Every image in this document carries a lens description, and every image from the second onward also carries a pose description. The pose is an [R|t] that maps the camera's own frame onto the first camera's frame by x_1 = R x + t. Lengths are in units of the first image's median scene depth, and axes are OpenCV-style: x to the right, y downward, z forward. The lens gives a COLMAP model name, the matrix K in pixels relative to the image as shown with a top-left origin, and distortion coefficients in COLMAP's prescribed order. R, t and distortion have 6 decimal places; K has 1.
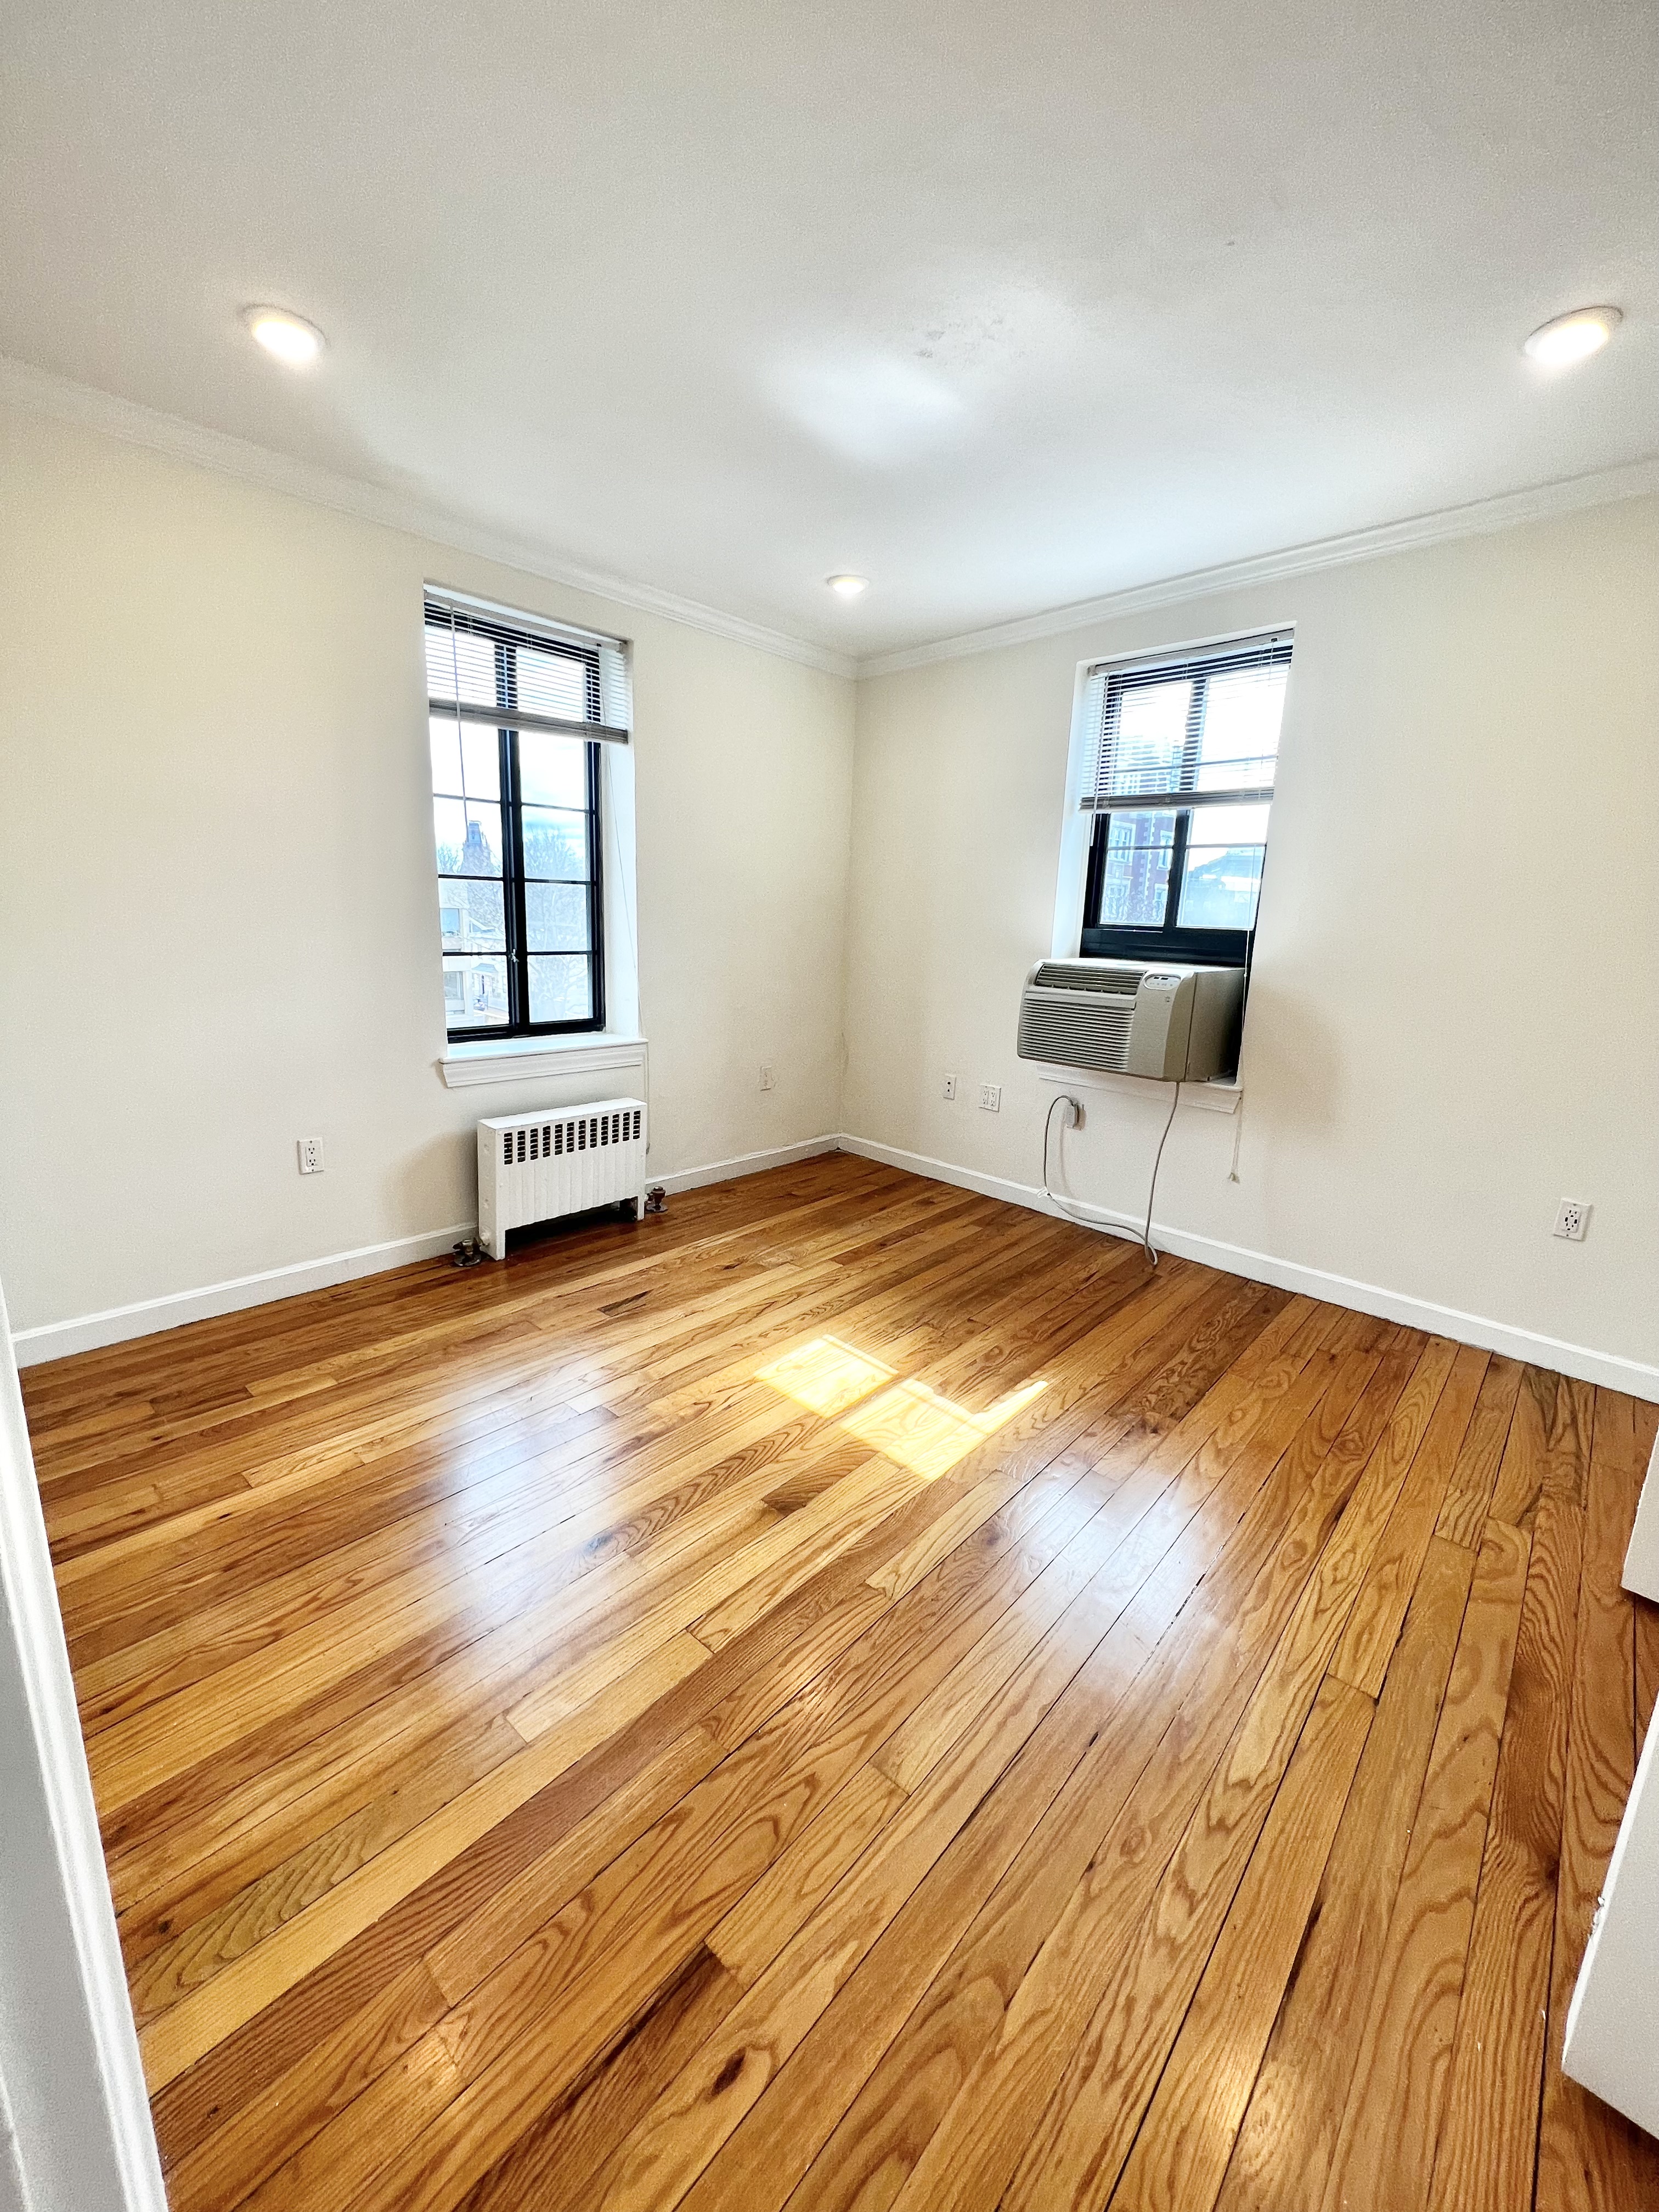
lens RADIAL K [[887.7, 0, 824.9], [0, 887.7, 1102.5], [0, 0, 1]] dist [-0.000062, 0.001259]
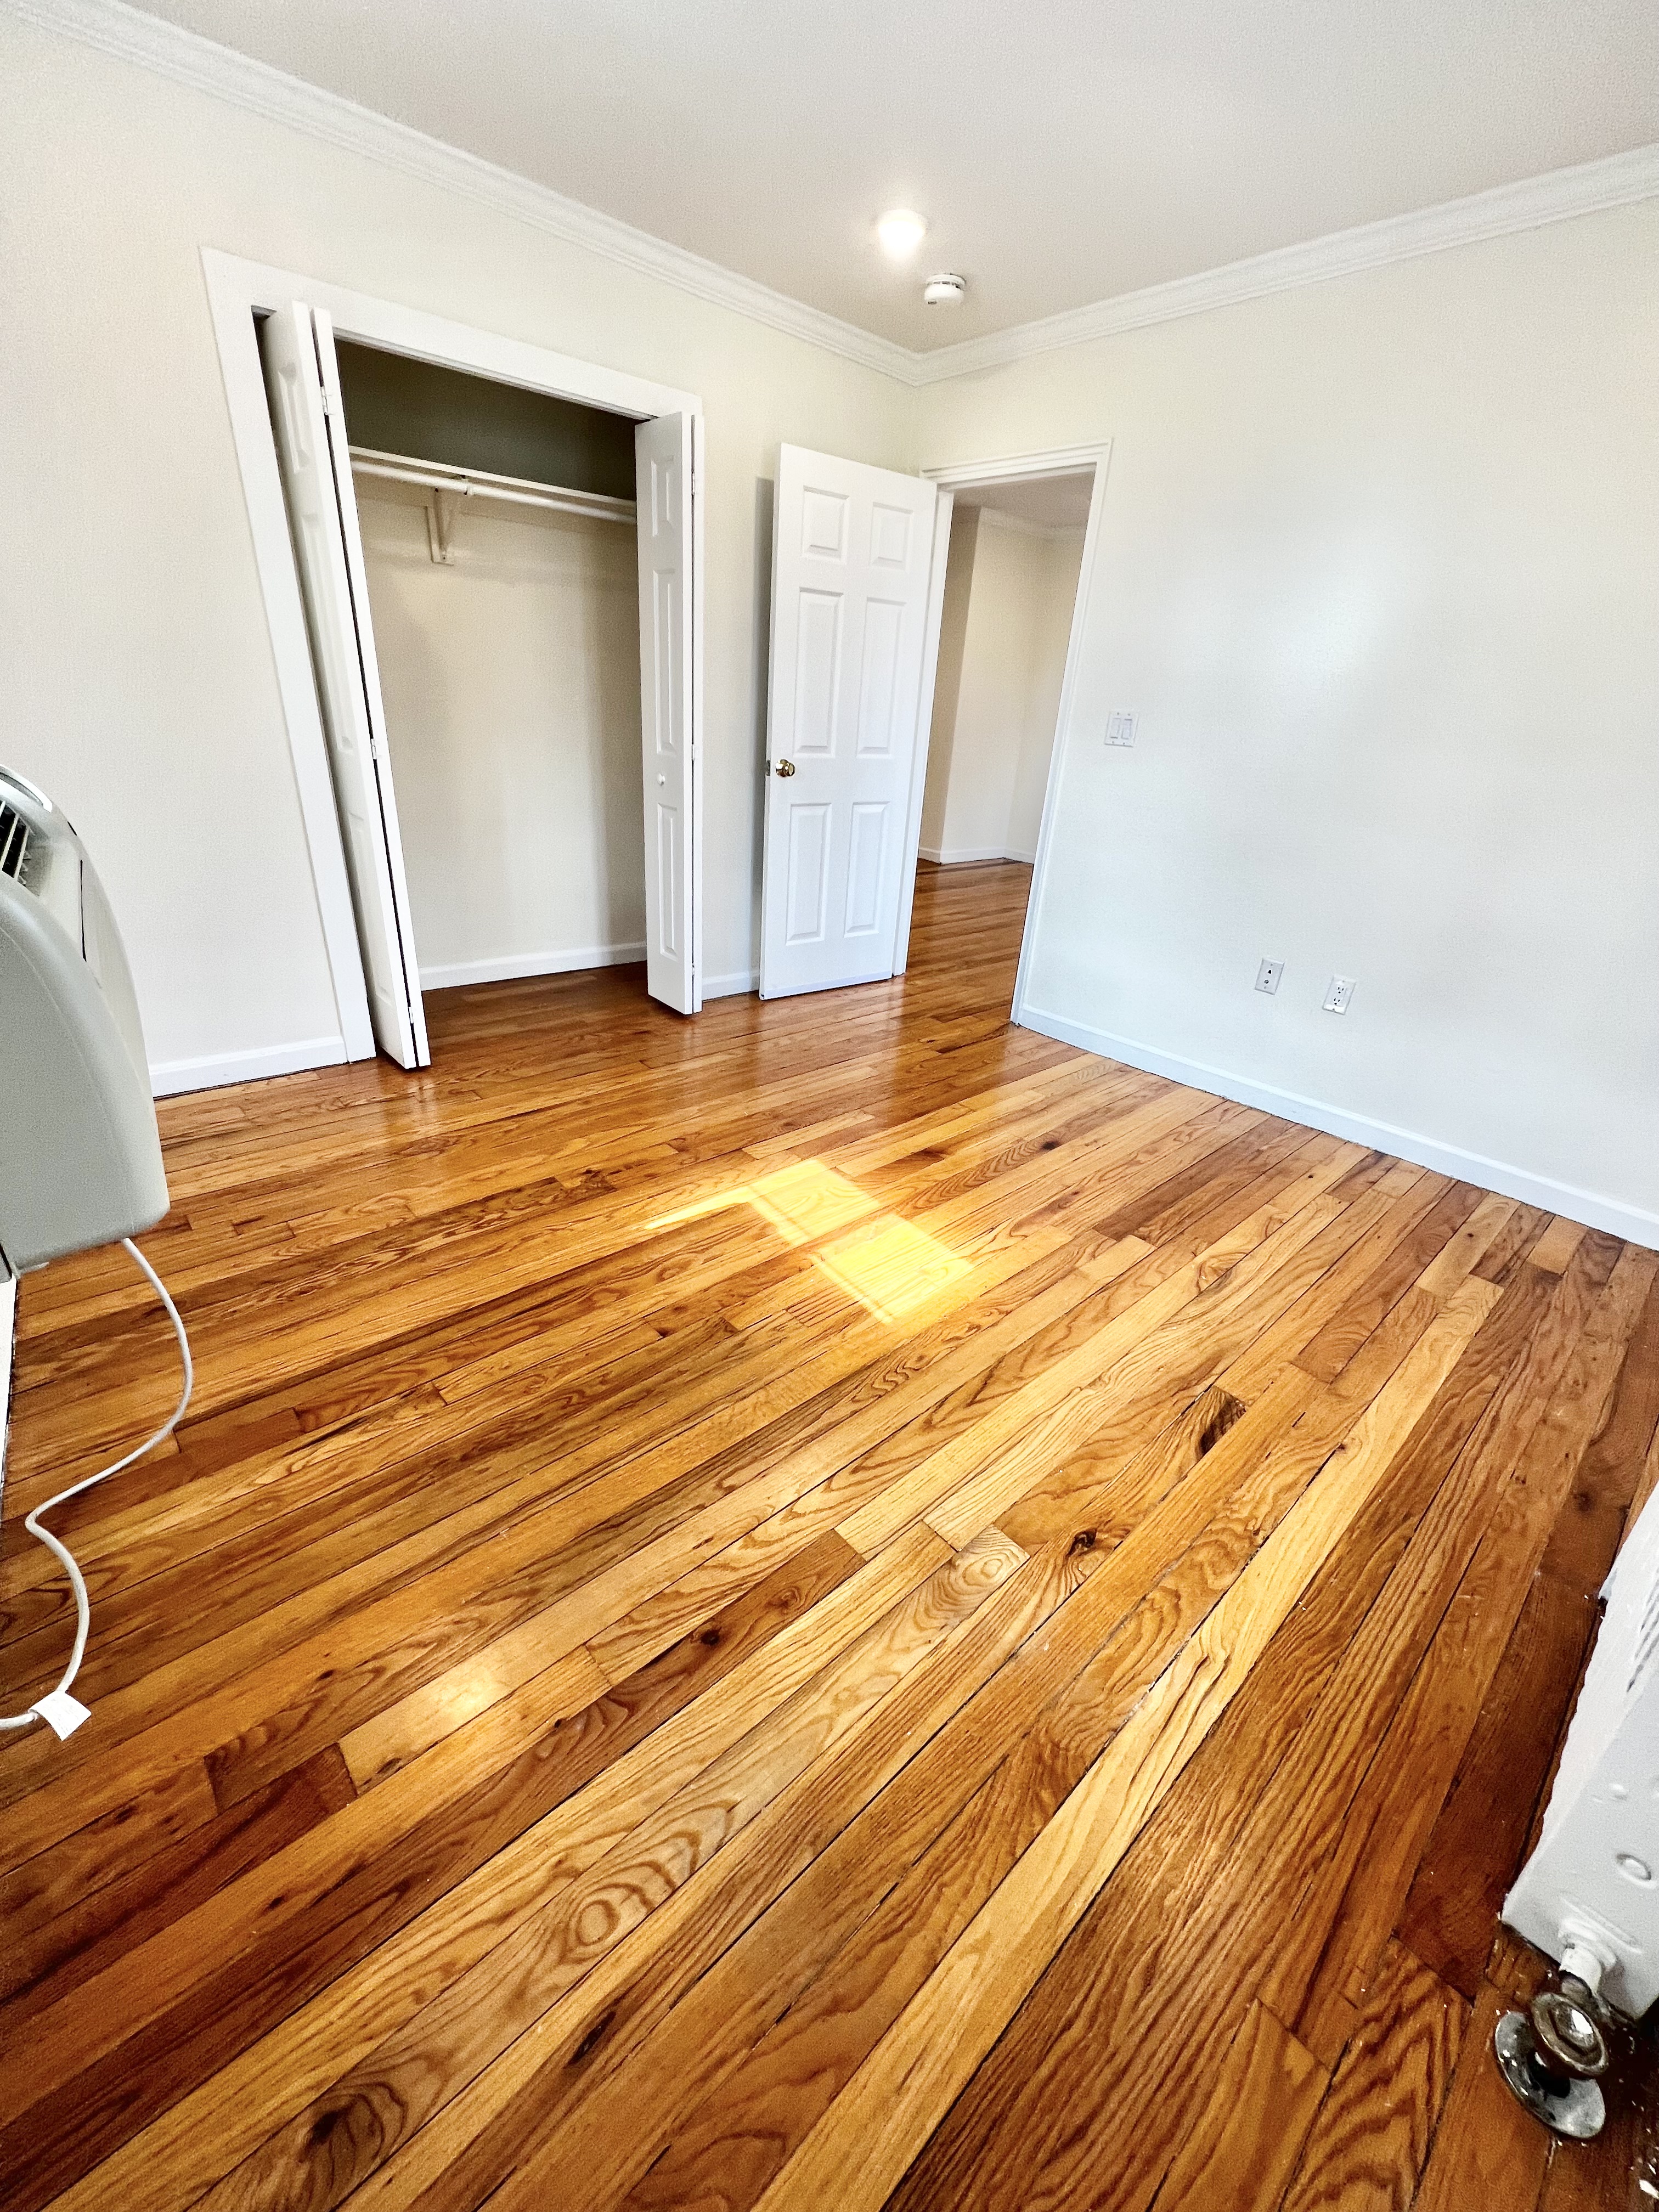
lens RADIAL K [[887.7, 0, 825.5], [0, 887.7, 1107.6], [0, 0, 1]] dist [-0.000062, 0.001259]
pose [[-0.989989, -0.132326, 0.049107, 0.039345], [-0.075567, 0.790774, 0.607426, -0.314878], [-0.119211, 0.597634, -0.792857, 1.526139]]
